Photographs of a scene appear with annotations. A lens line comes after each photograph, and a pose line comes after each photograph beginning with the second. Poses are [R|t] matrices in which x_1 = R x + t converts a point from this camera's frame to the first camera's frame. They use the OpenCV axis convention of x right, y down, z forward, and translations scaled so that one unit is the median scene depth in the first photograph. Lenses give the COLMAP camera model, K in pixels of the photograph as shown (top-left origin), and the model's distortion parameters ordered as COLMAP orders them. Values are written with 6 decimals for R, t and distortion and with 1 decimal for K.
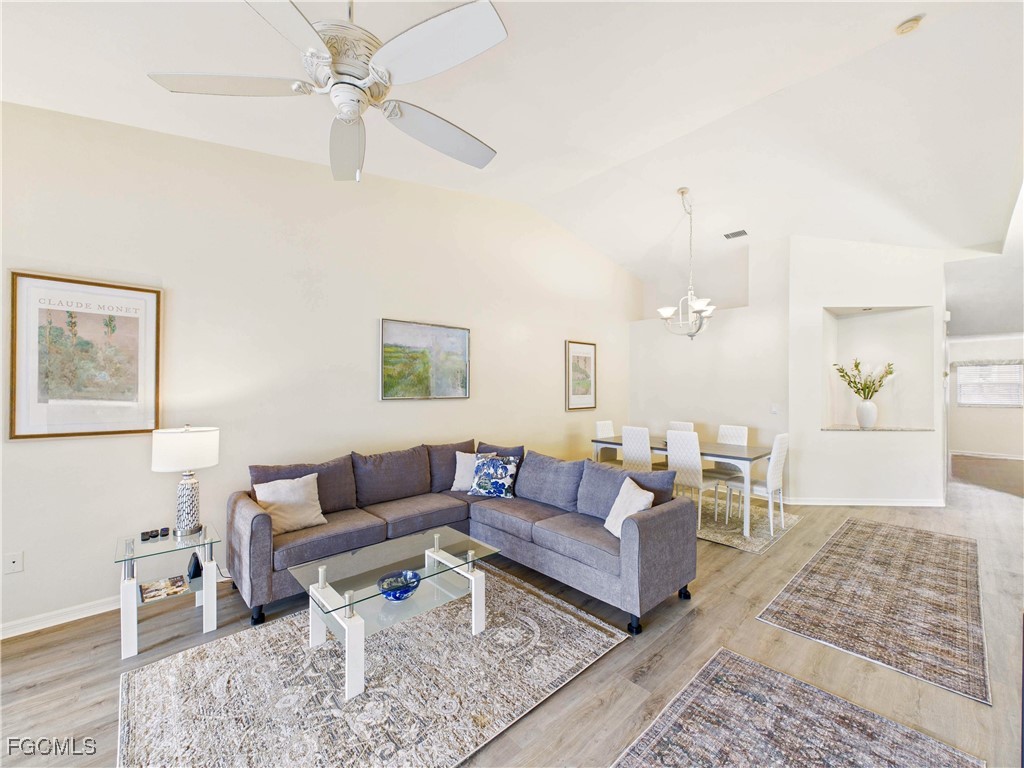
lens RADIAL K [[413.4, 0, 508.8], [0, 413.4, 389.3], [0, 0, 1]] dist [0.001424, -0.000158]
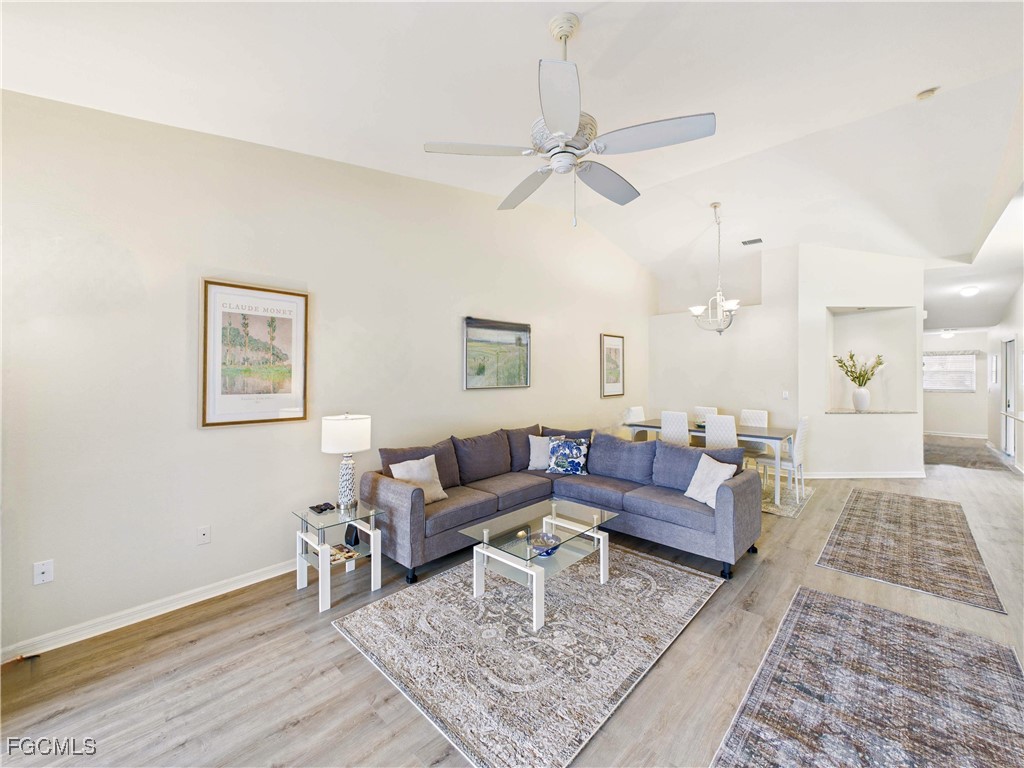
lens RADIAL K [[413.4, 0, 509.8], [0, 413.4, 373.8], [0, 0, 1]] dist [0.001424, -0.000158]
pose [[0.997695, -0.002011, 0.067823, -0.349552], [0.002319, 0.999987, -0.004459, -0.014408], [-0.067813, 0.004606, 0.997687, -0.157390]]
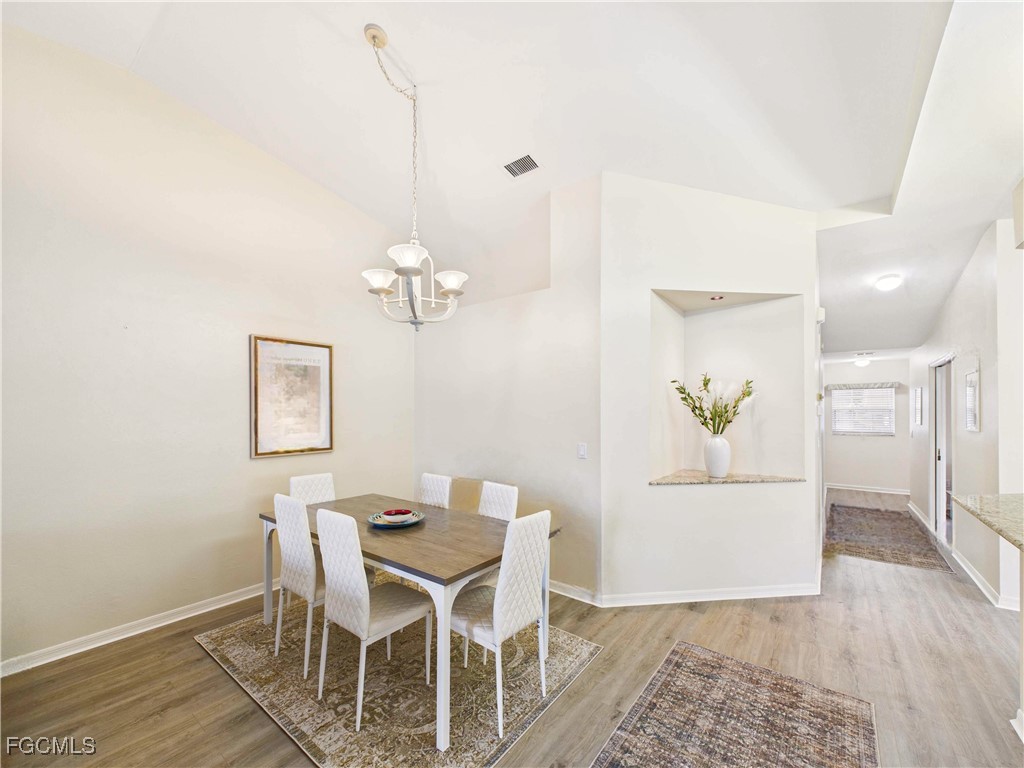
lens RADIAL K [[413.4, 0, 507.4], [0, 413.4, 412.6], [0, 0, 1]] dist [0.001424, -0.000158]
pose [[0.986631, -0.001665, 0.162961, 0.773835], [0.002204, 0.999993, -0.003127, -0.015623], [-0.162955, 0.003444, 0.986627, 0.729890]]
